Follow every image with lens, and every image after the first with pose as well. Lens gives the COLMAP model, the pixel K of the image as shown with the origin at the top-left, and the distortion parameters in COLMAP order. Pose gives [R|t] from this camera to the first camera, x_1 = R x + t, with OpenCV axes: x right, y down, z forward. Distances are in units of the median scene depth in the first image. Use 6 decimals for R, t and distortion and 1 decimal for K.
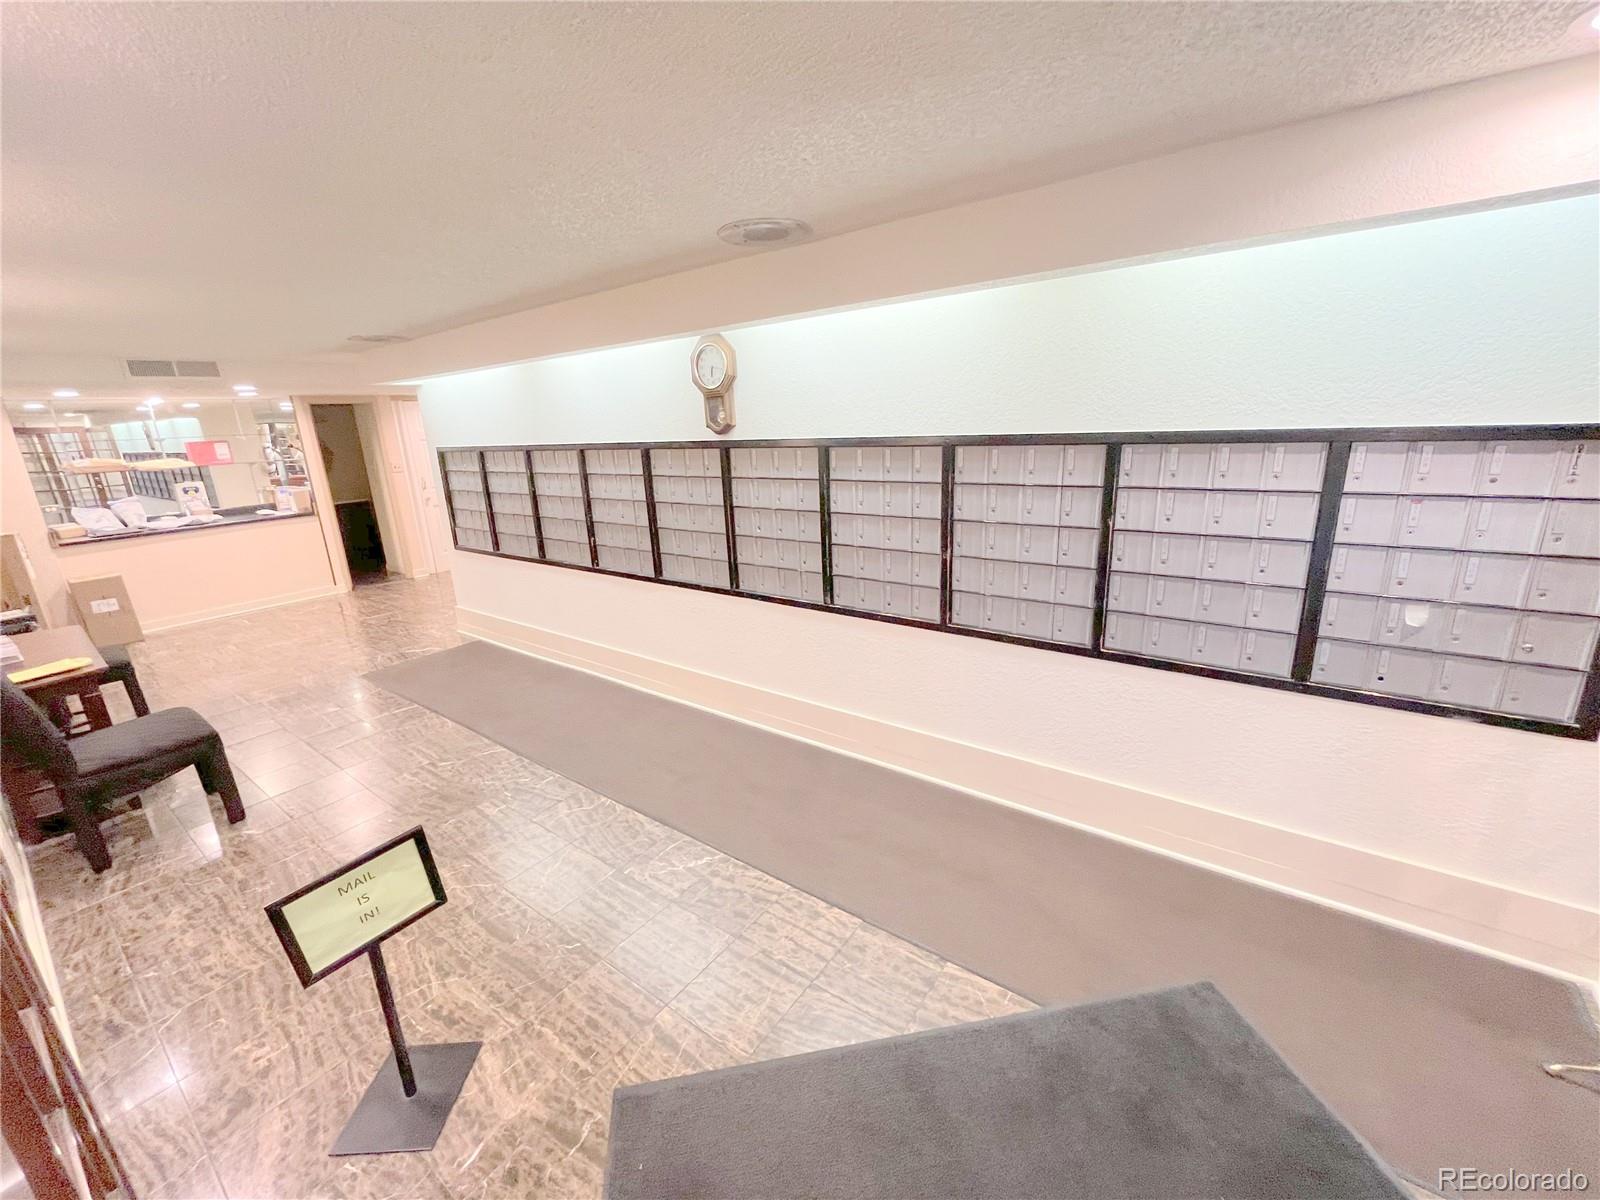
lens RADIAL K [[647.8, 0, 800.0], [0, 647.8, 600.0], [0, 0, 1]] dist [-0.002407, -0.000598]
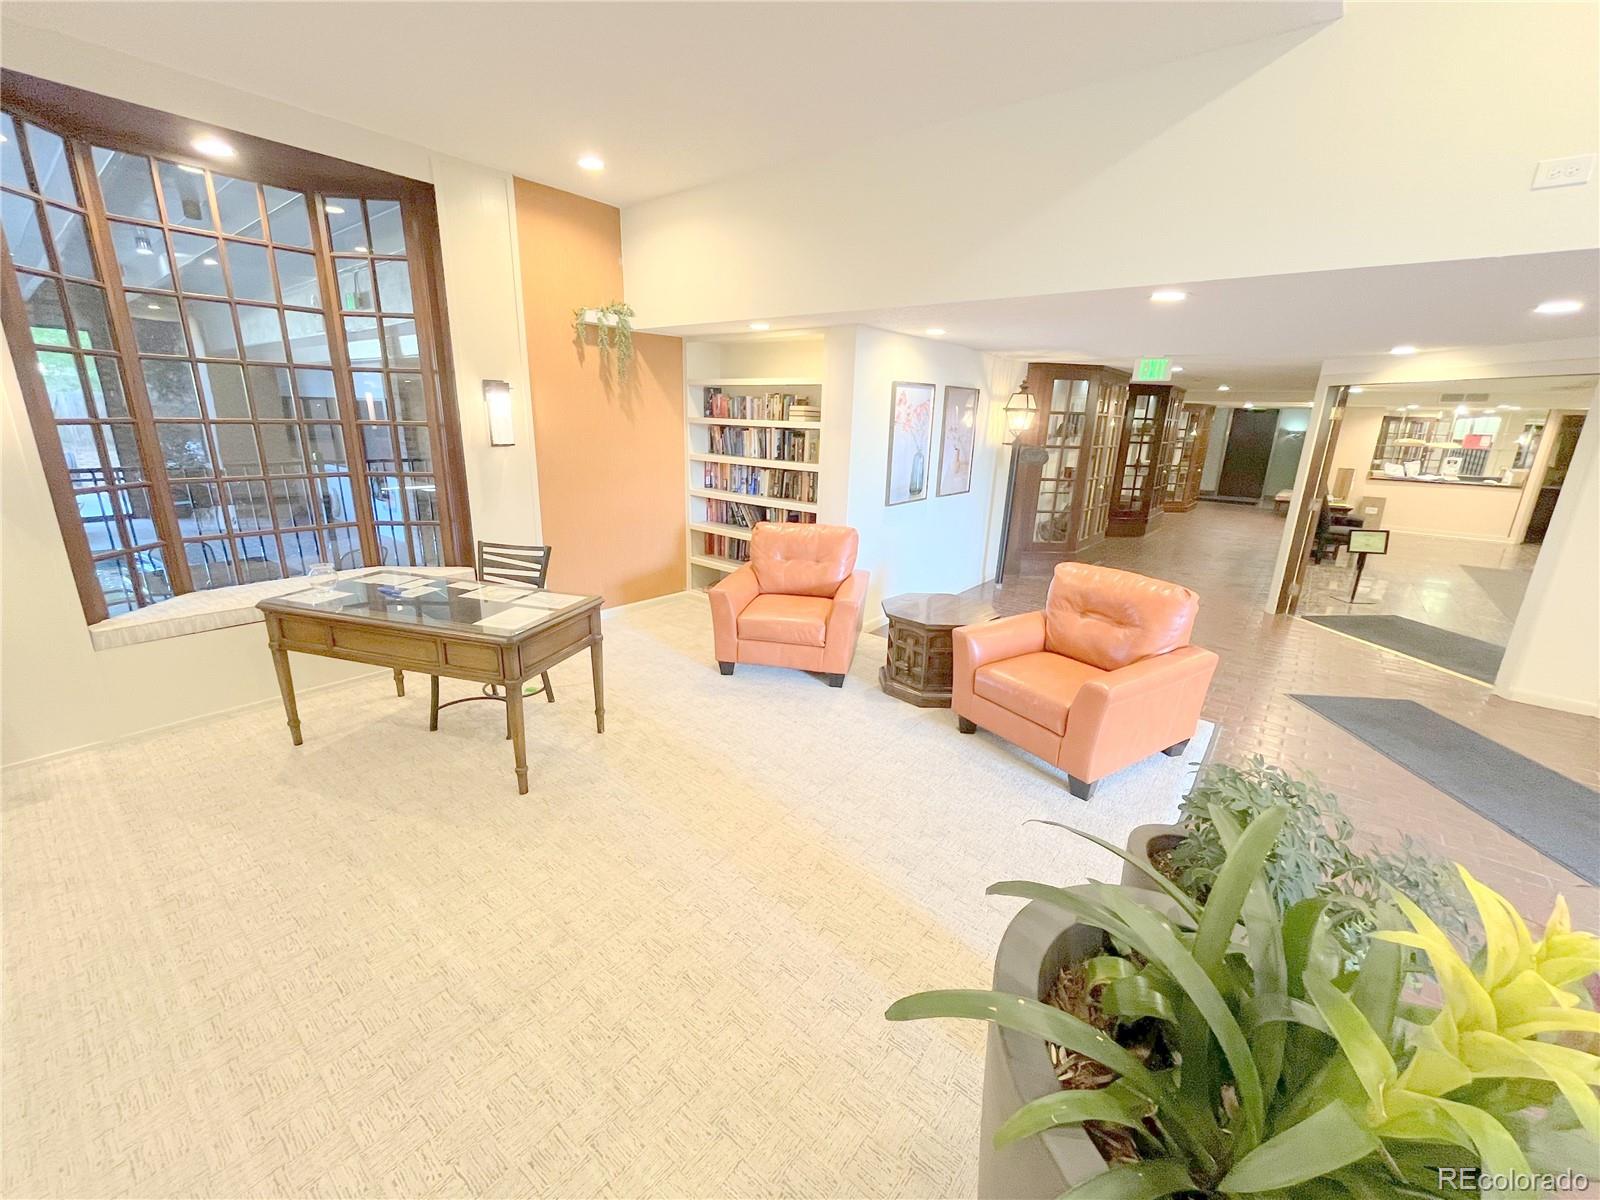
lens RADIAL K [[647.8, 0, 800.0], [0, 647.8, 600.0], [0, 0, 1]] dist [-0.002407, -0.000598]
pose [[-0.030110, 0.317449, -0.947797, 0.897051], [-0.288719, 0.905046, 0.312302, 0.132294], [0.956940, 0.283051, 0.064403, -0.693466]]
